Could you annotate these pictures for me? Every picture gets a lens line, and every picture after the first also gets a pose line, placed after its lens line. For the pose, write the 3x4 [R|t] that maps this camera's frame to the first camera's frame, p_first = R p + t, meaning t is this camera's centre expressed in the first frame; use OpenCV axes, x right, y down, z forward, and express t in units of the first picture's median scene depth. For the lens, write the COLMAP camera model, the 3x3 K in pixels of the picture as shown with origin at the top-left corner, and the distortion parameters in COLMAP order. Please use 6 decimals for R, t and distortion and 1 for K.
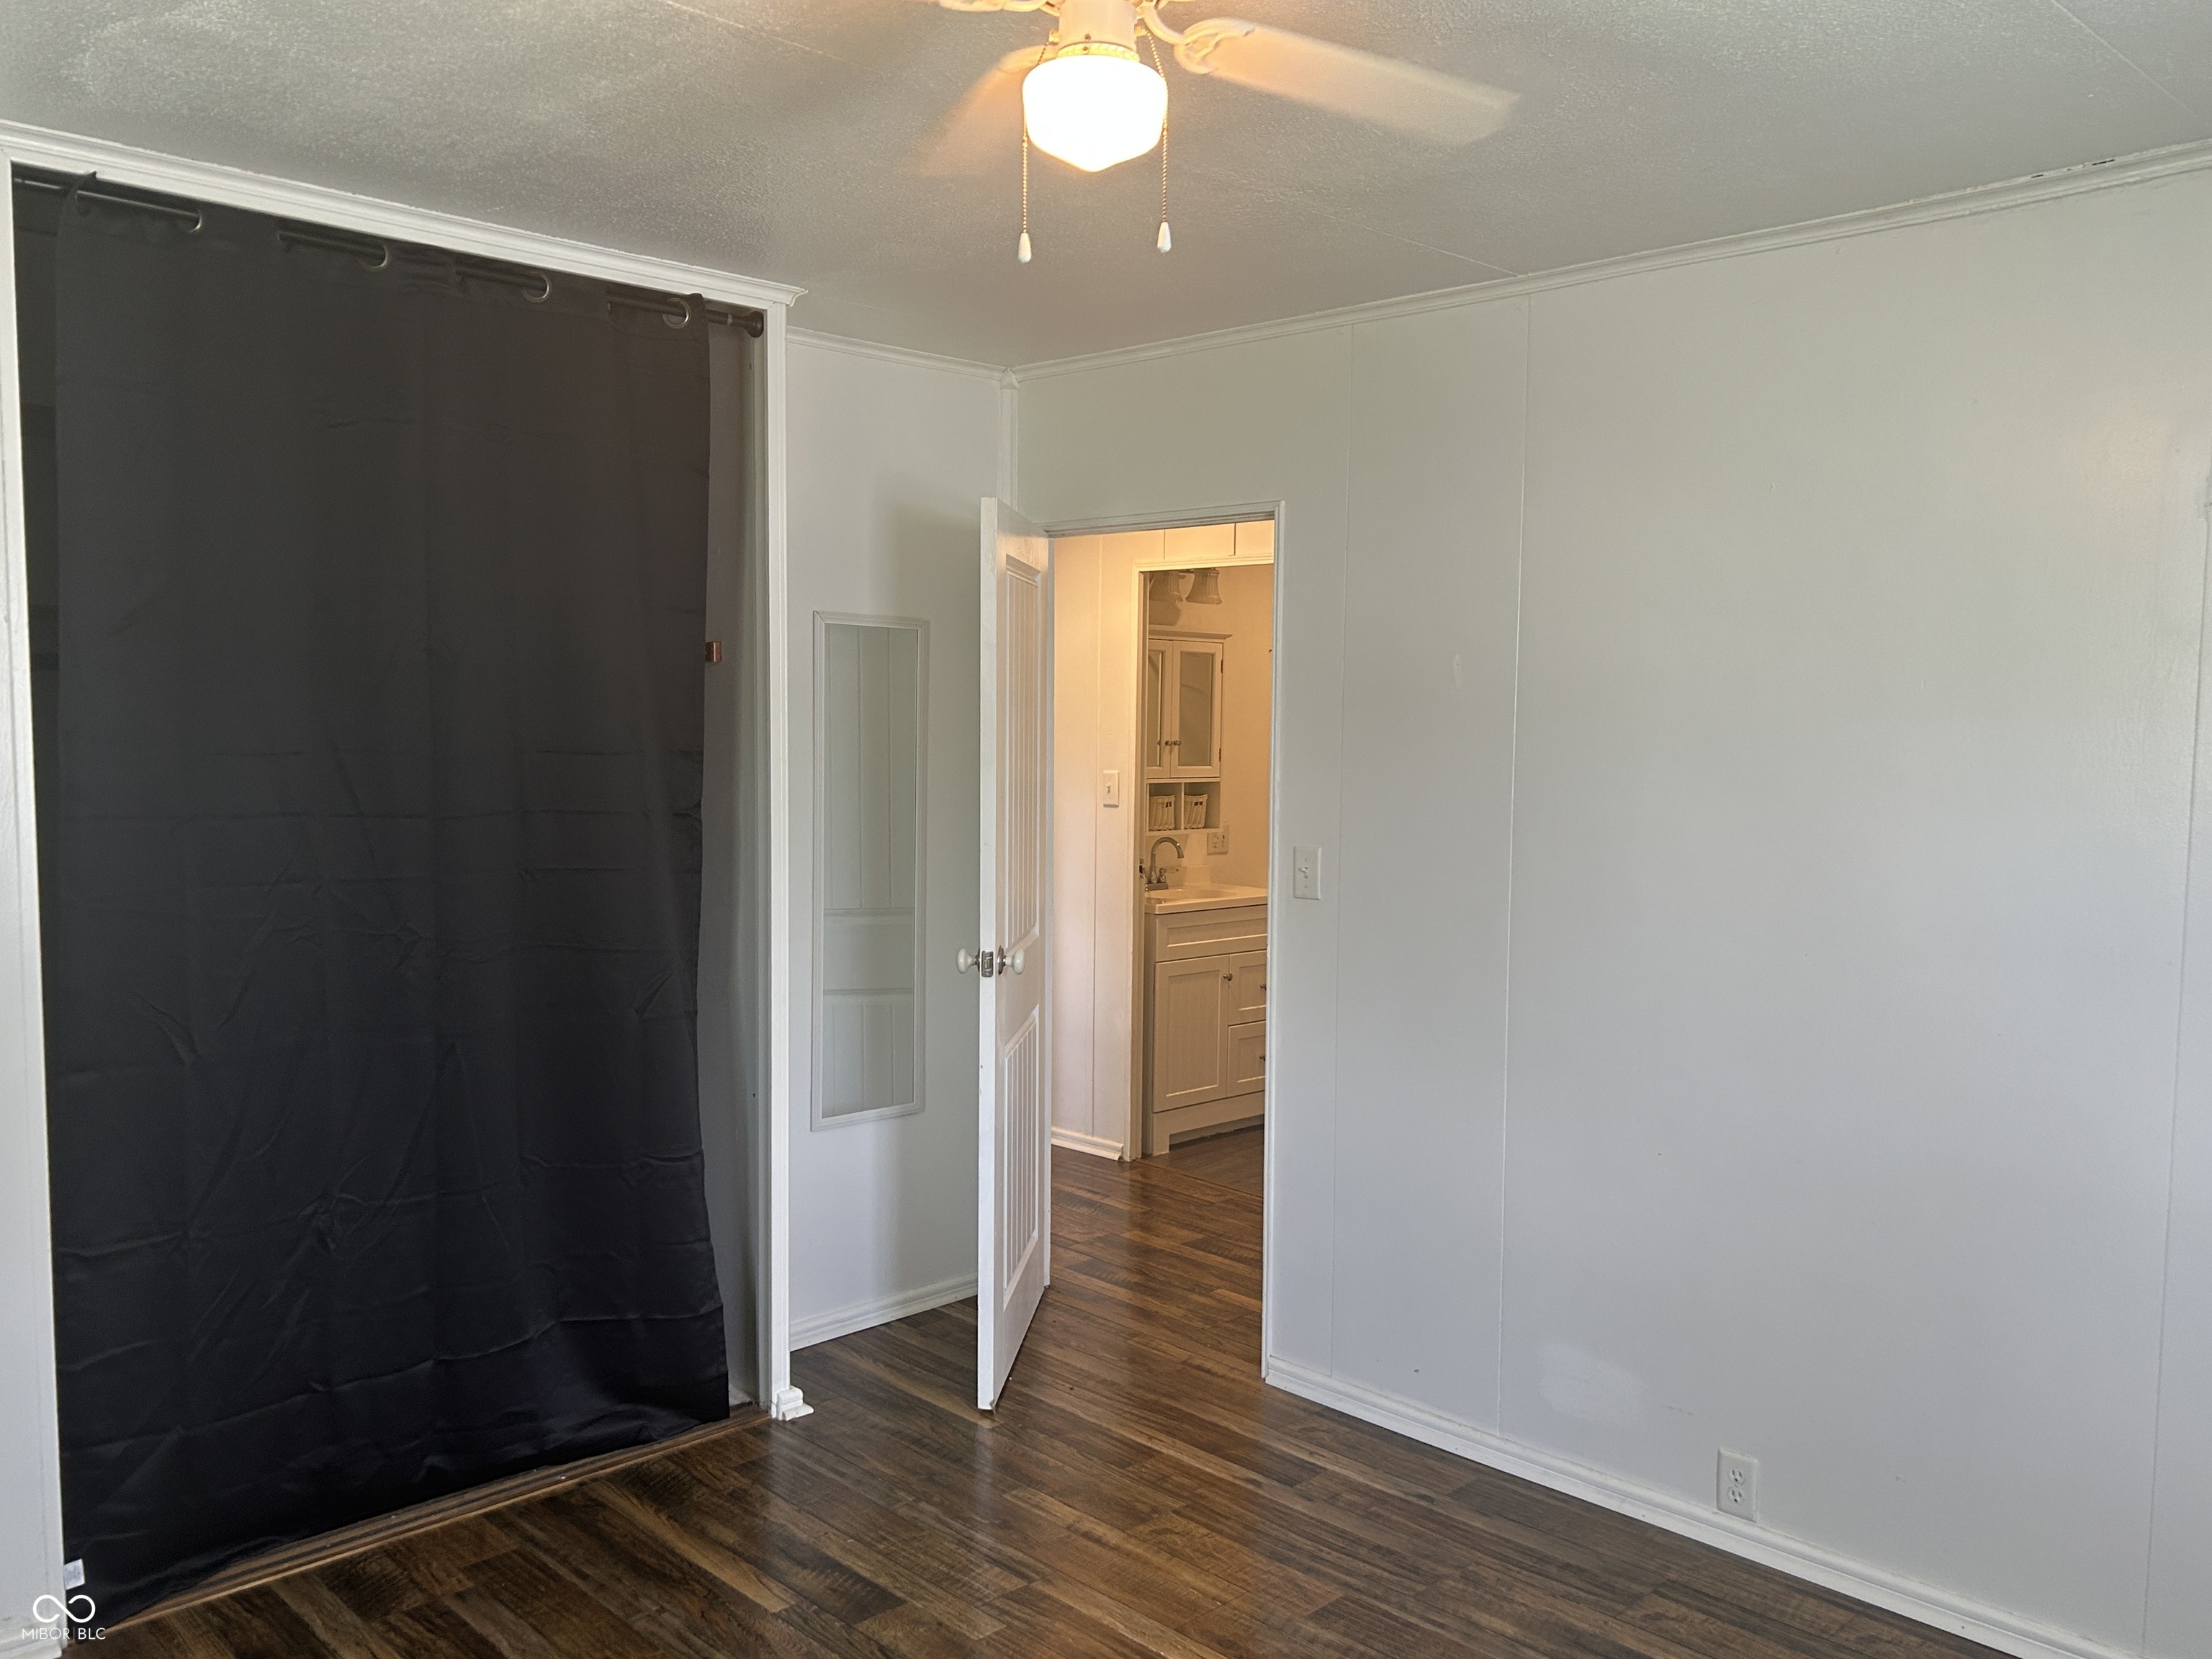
lens RADIAL K [[1777.9, 0, 1106.0], [0, 1777.9, 829.5], [0, 0, 1]] dist [0.000395, -0.000019]
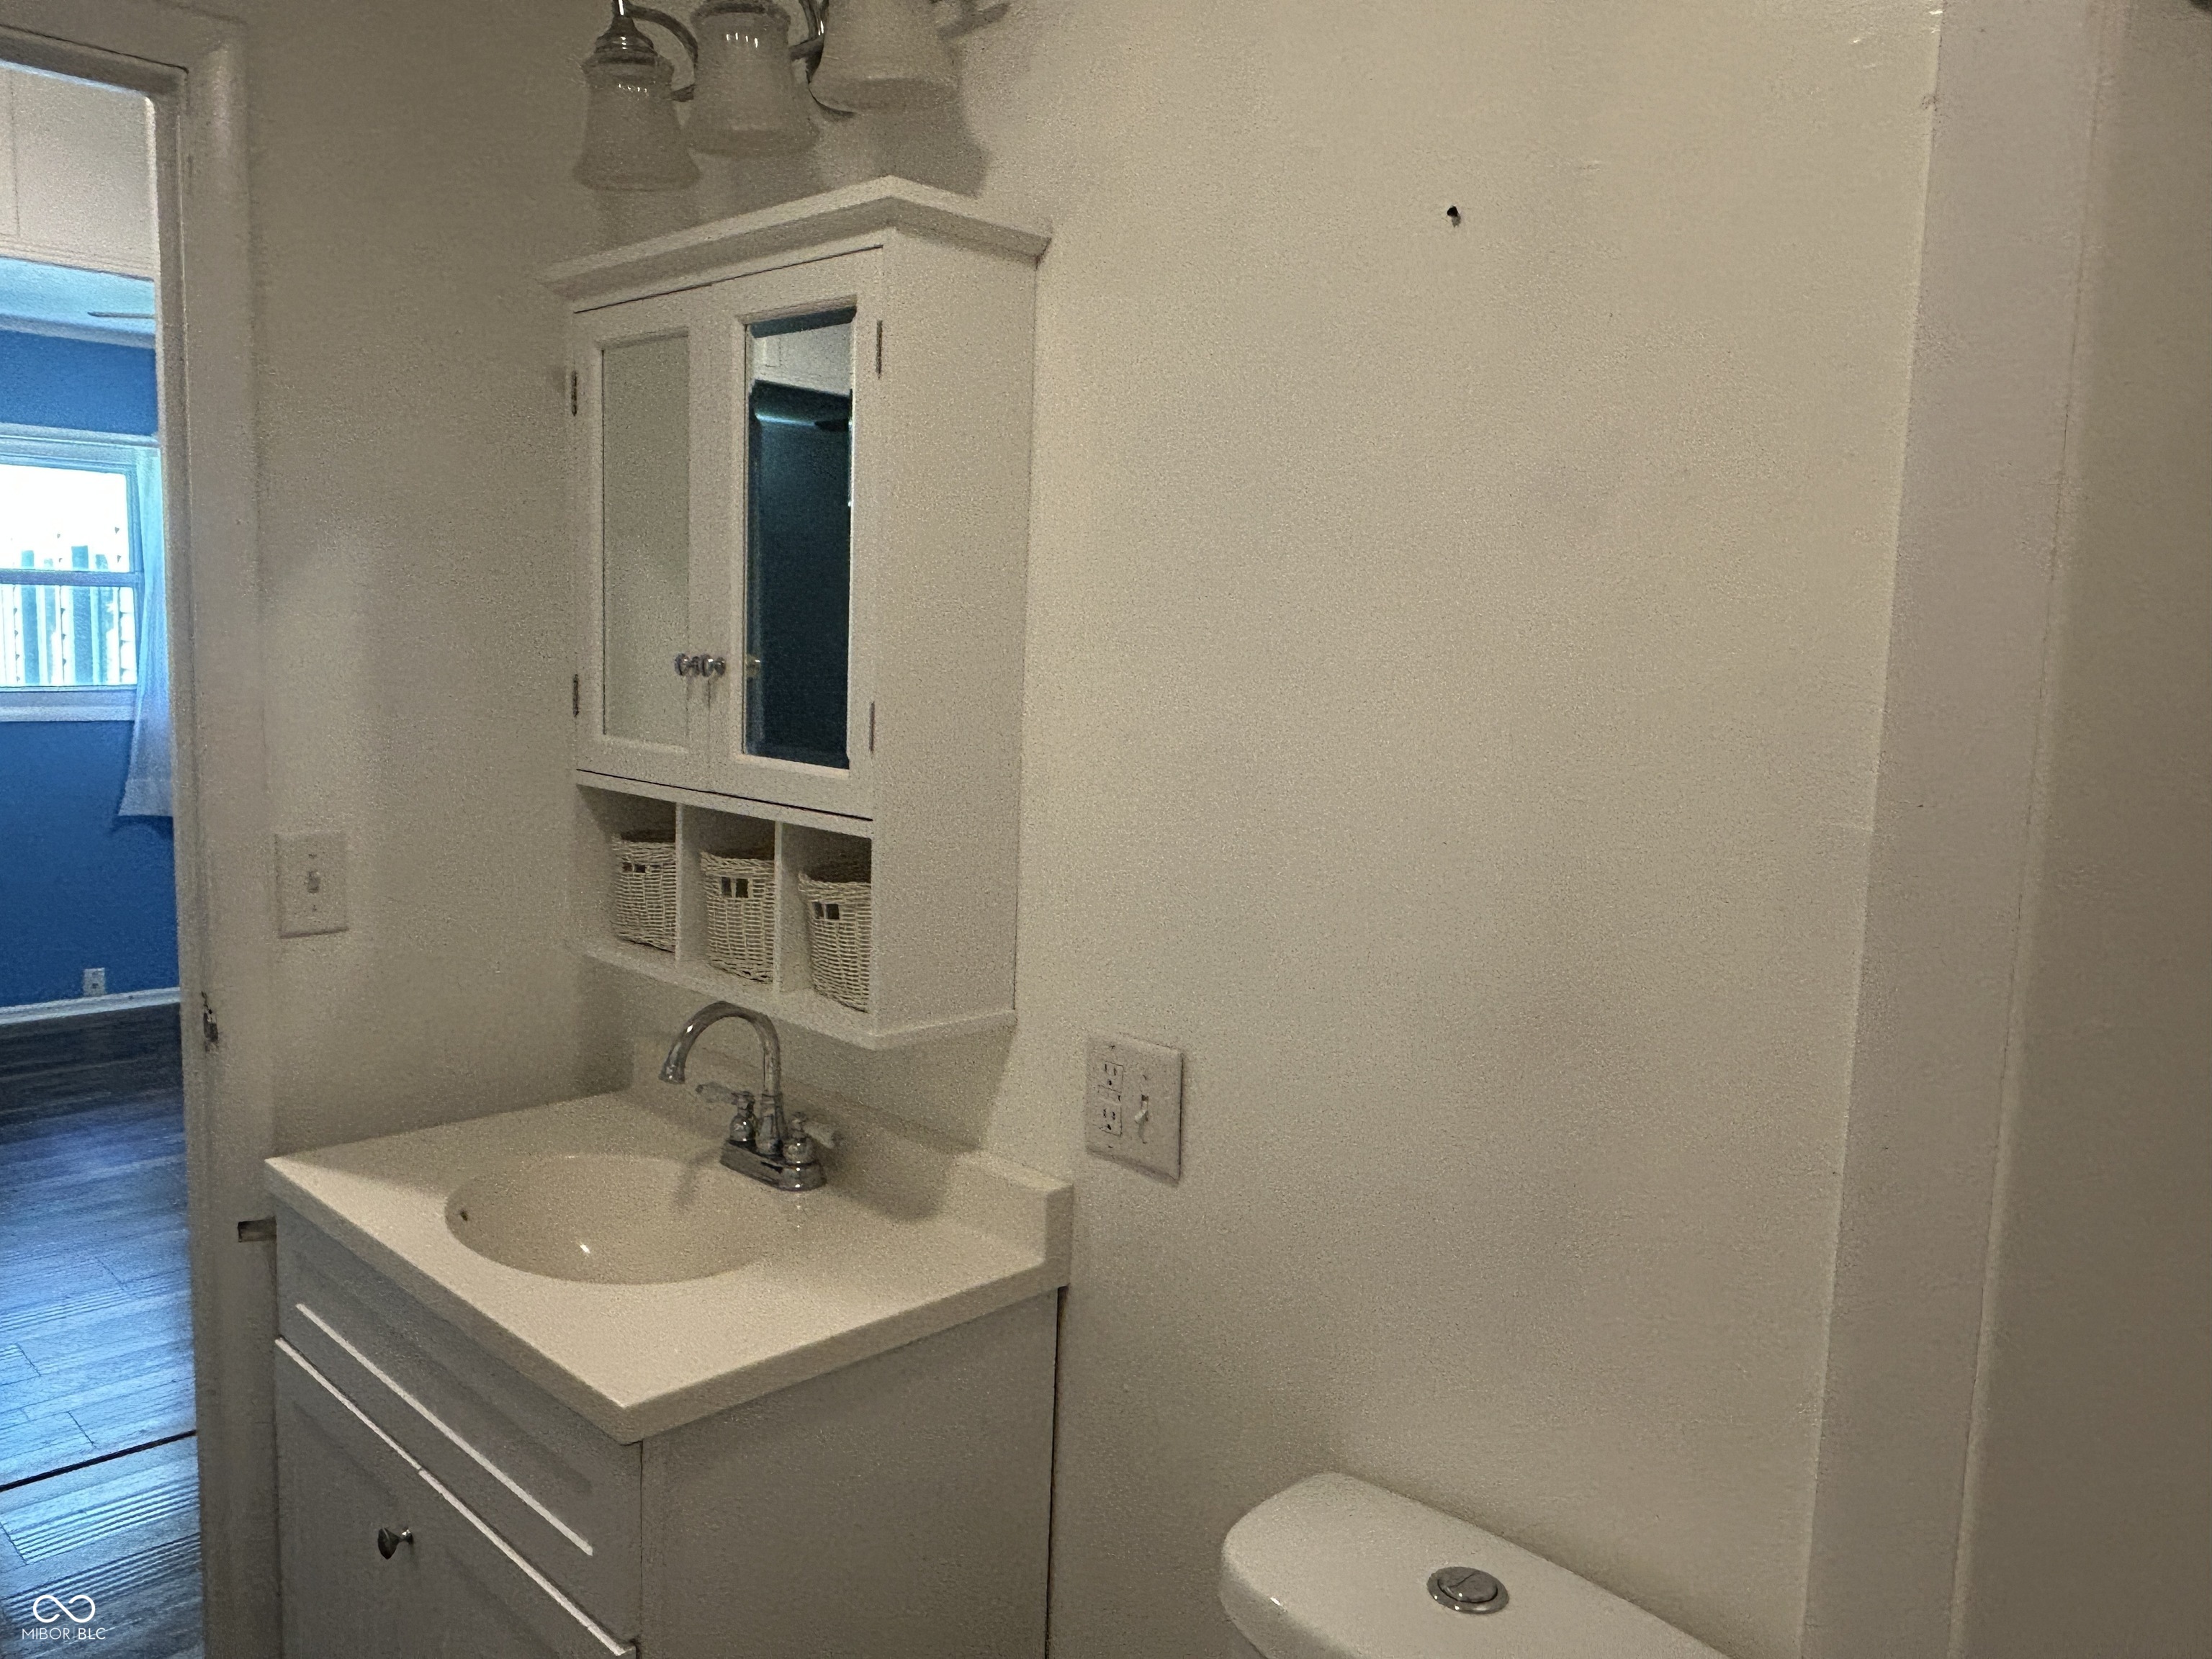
lens RADIAL K [[1656.9, 0, 1106.0], [0, 1656.9, 829.5], [0, 0, 1]] dist [-0.000430, -0.009666]
pose [[0.012193, 0.107712, -0.994107, 0.289592], [-0.100965, 0.989233, 0.105945, -0.055804], [0.994815, 0.099078, 0.022937, 1.039756]]
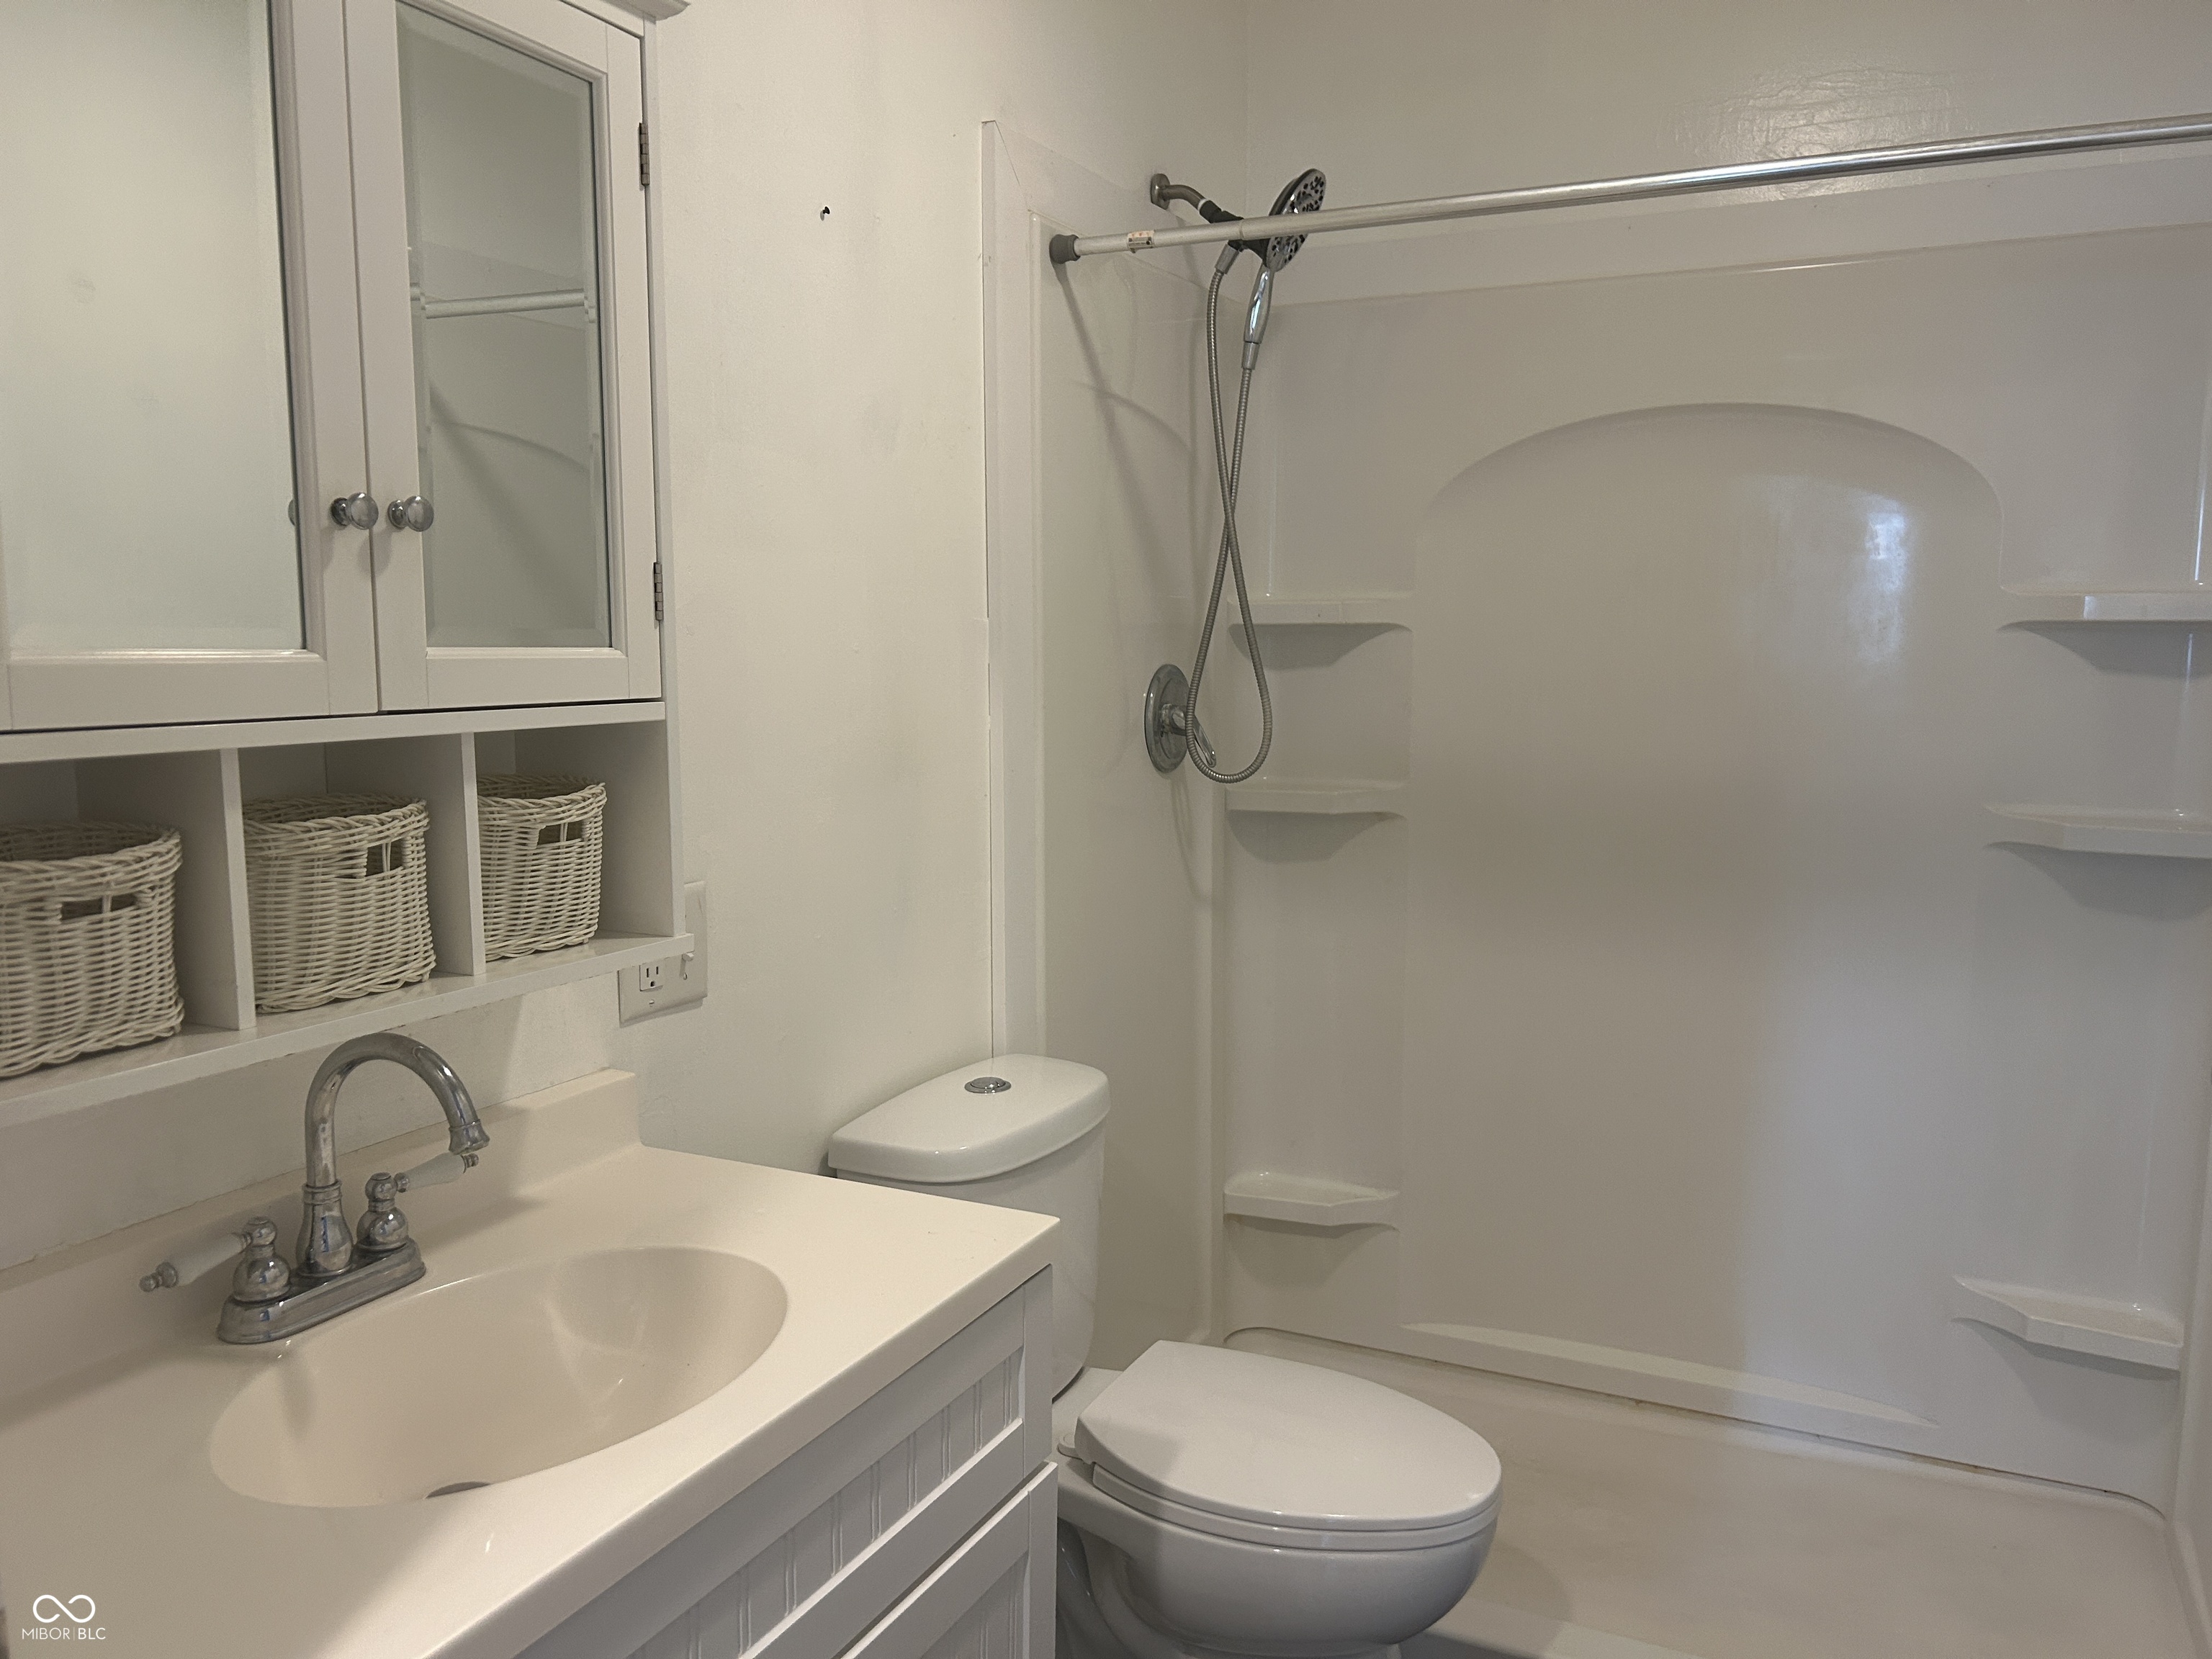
lens RADIAL K [[1656.2, 0, 1106.0], [0, 1656.2, 829.5], [0, 0, 1]] dist [0.058294, -0.091828]
pose [[0.940612, -0.054149, 0.335139, 0.047112], [0.036497, 0.997605, 0.058752, -0.024032], [-0.337517, -0.043031, 0.940335, 0.805092]]
